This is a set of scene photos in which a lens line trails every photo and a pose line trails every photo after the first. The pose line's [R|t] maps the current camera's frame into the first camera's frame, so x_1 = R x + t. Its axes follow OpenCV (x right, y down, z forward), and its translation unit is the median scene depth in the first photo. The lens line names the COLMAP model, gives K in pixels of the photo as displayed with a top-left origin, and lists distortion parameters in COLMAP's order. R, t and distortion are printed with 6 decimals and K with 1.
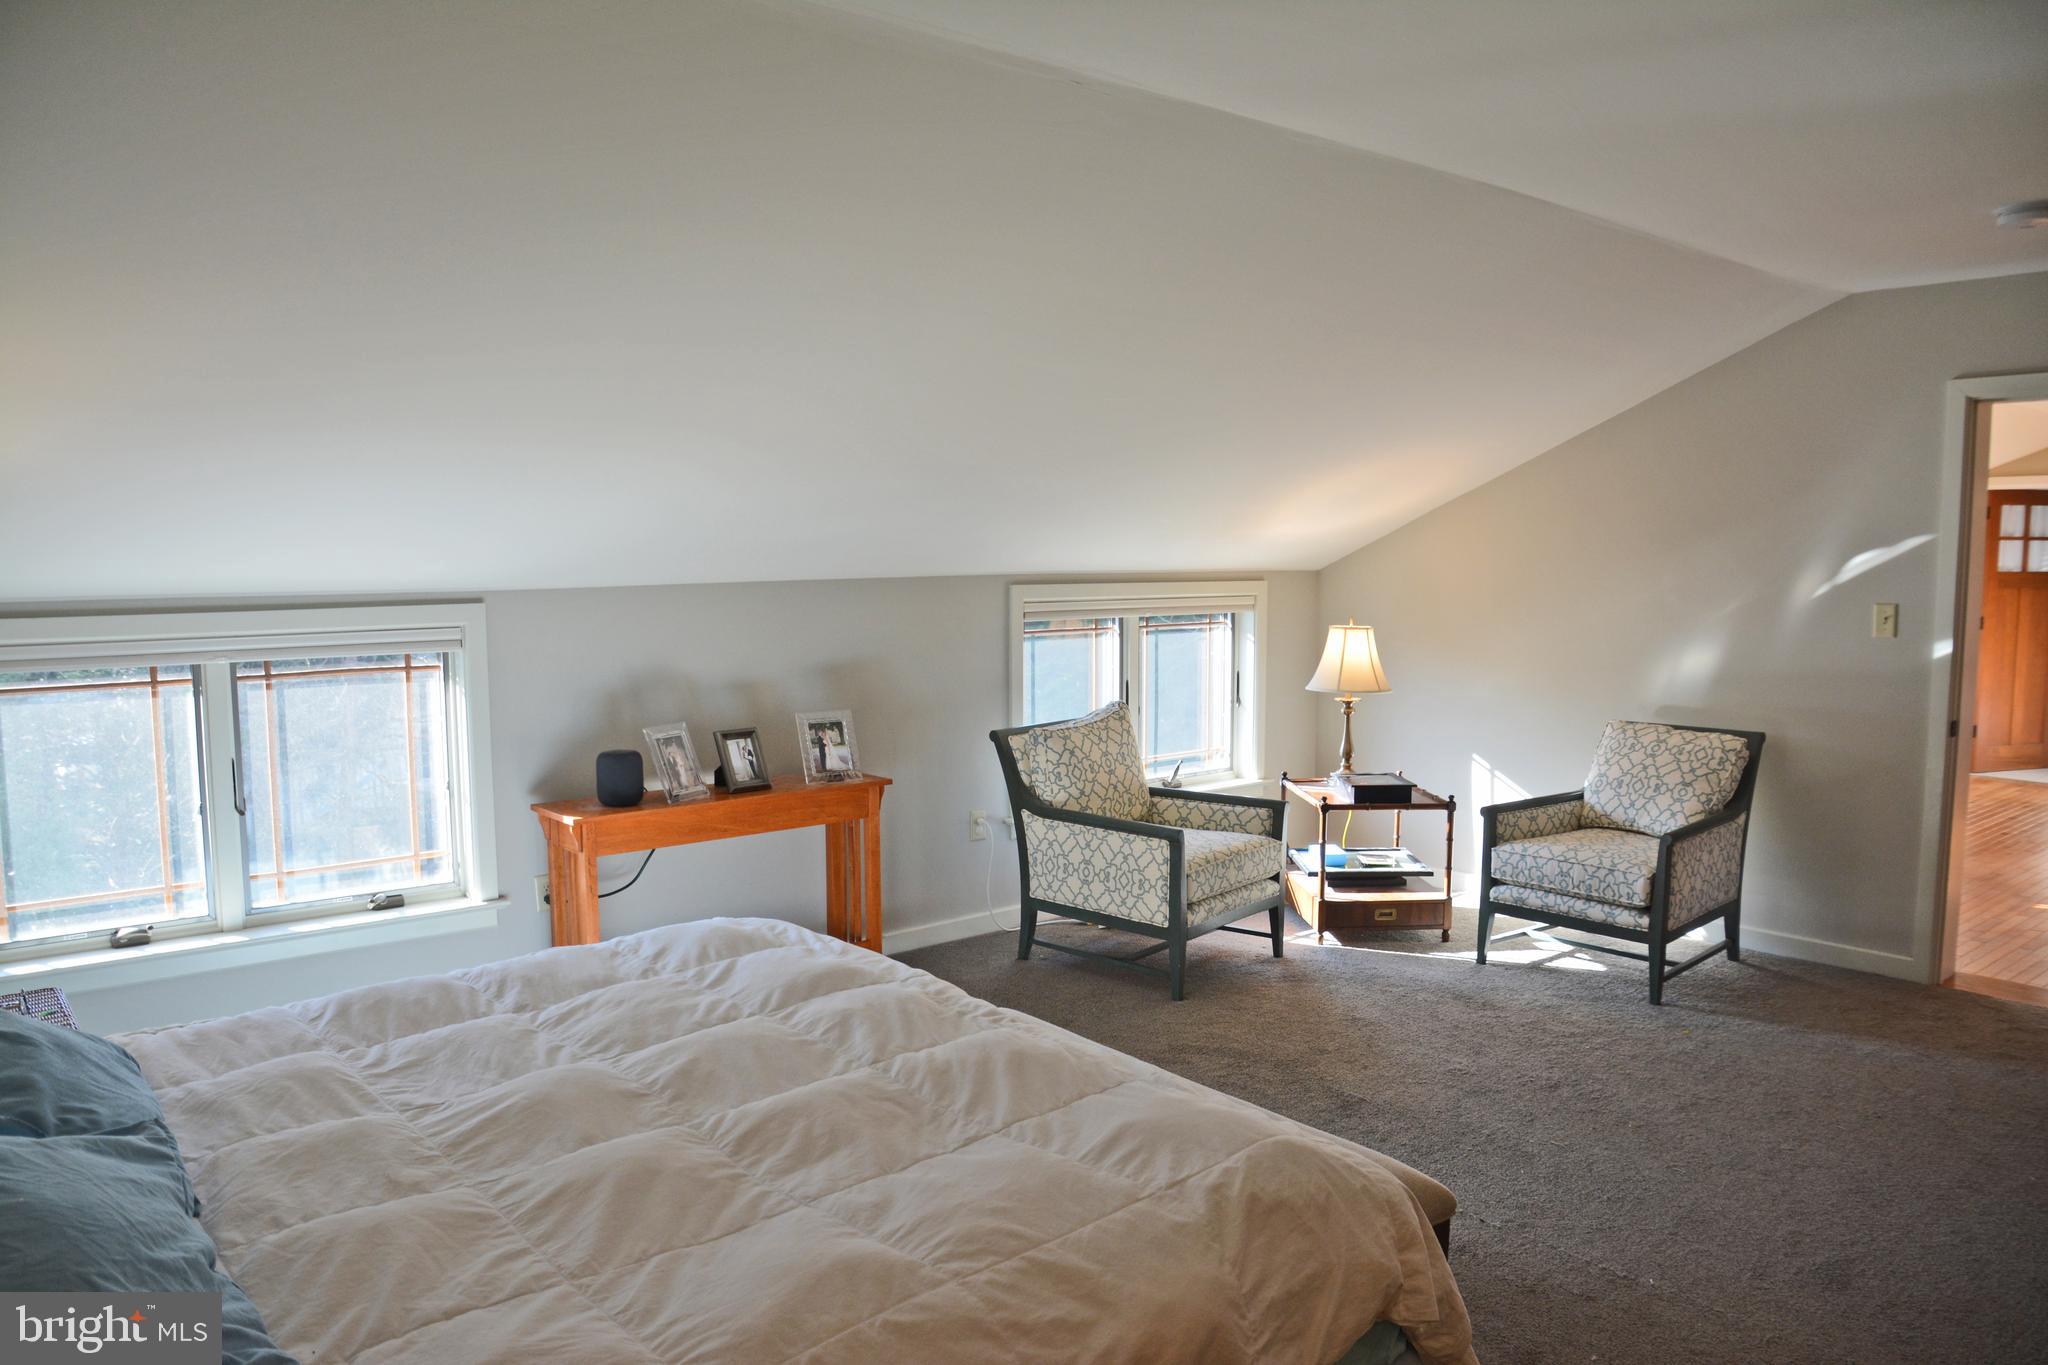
lens RADIAL K [[1456.1, 0, 1018.5], [0, 1456.1, 696.6], [0, 0, 1]] dist [-0.128007, 0.075895]
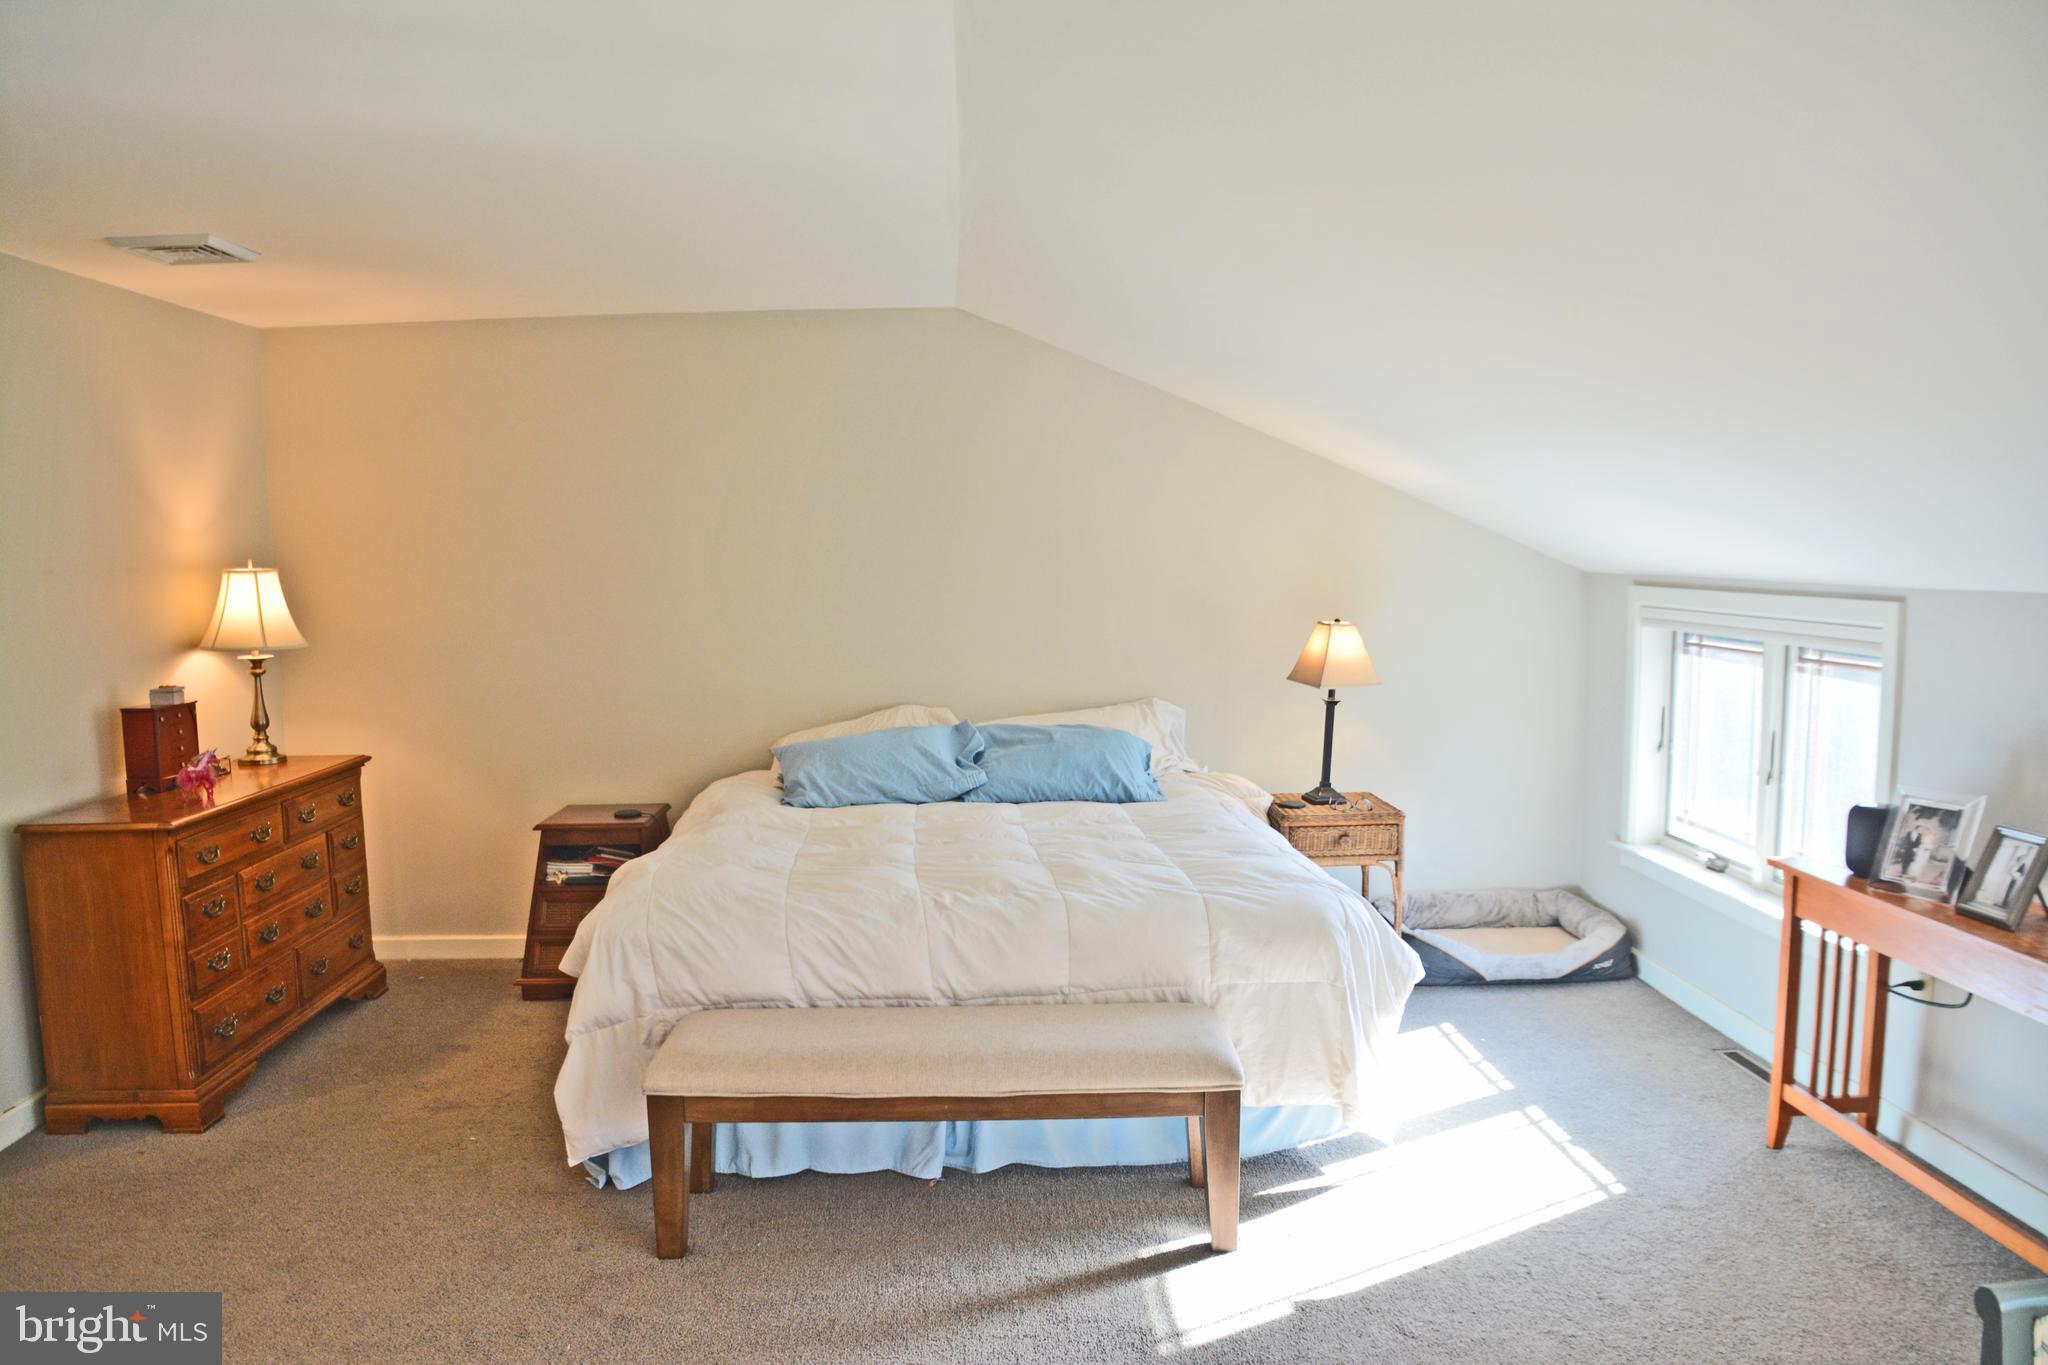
lens RADIAL K [[1456.1, 0, 1004.2], [0, 1456.1, 704.0], [0, 0, 1]] dist [-0.128007, 0.075895]
pose [[-0.616832, 0.096402, -0.781169, 0.527678], [-0.064798, 0.982883, 0.172462, -0.102312], [0.784423, 0.156999, -0.600027, 0.974446]]
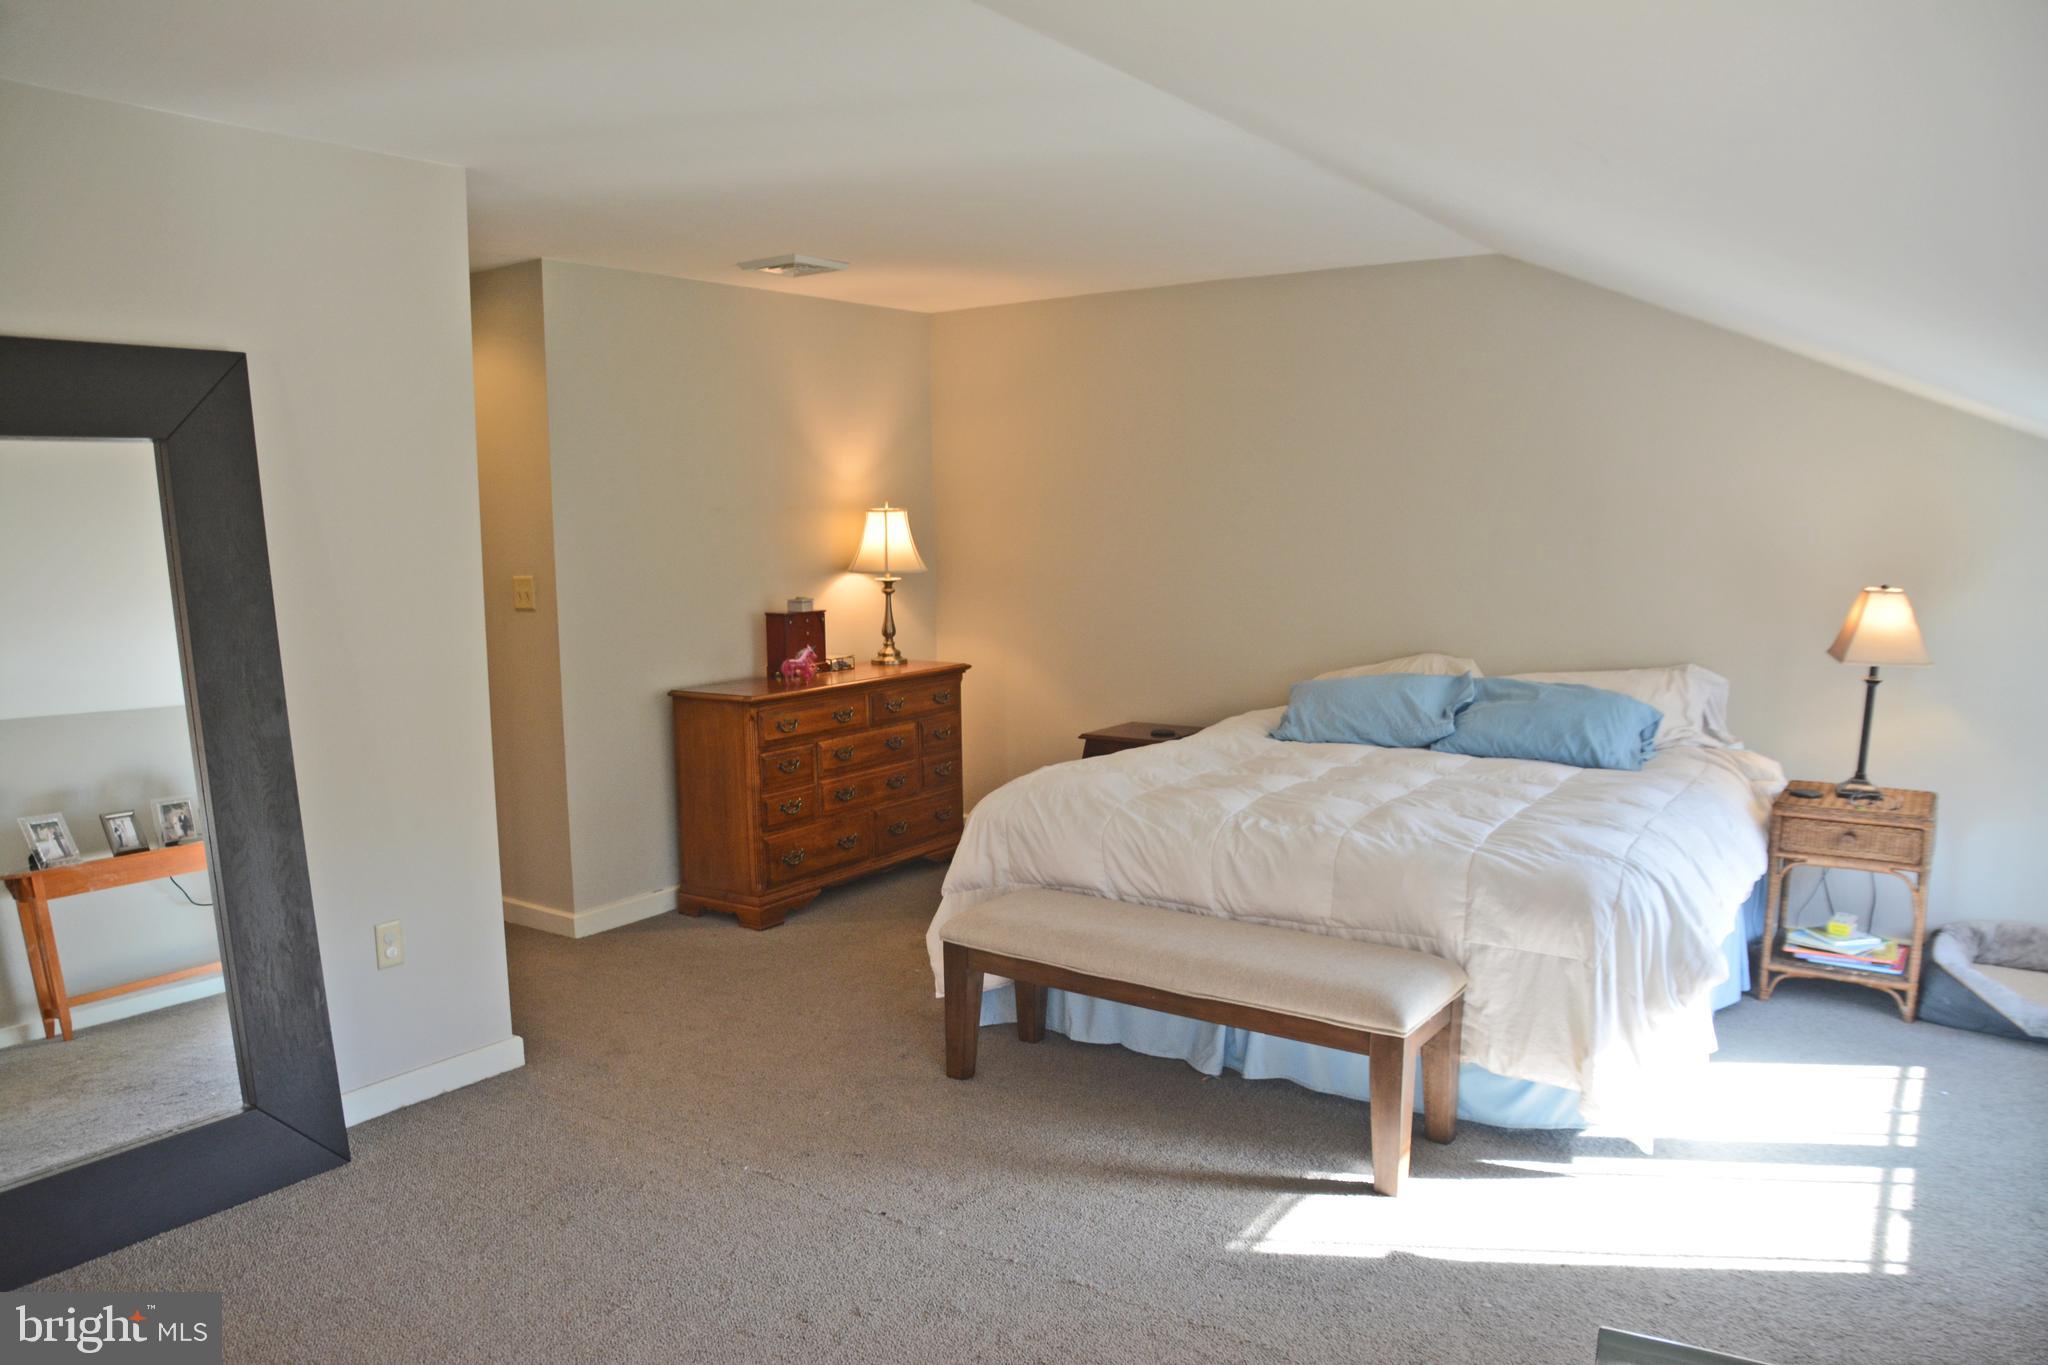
lens RADIAL K [[1479.4, 0, 1009.2], [0, 1479.4, 677.1], [0, 0, 1]] dist [-0.093553, 0.034255]
pose [[-0.963967, 0.044904, -0.262206, 0.320246], [-0.013300, 0.976283, 0.216088, -0.127944], [0.265690, 0.211788, -0.940507, 1.231651]]
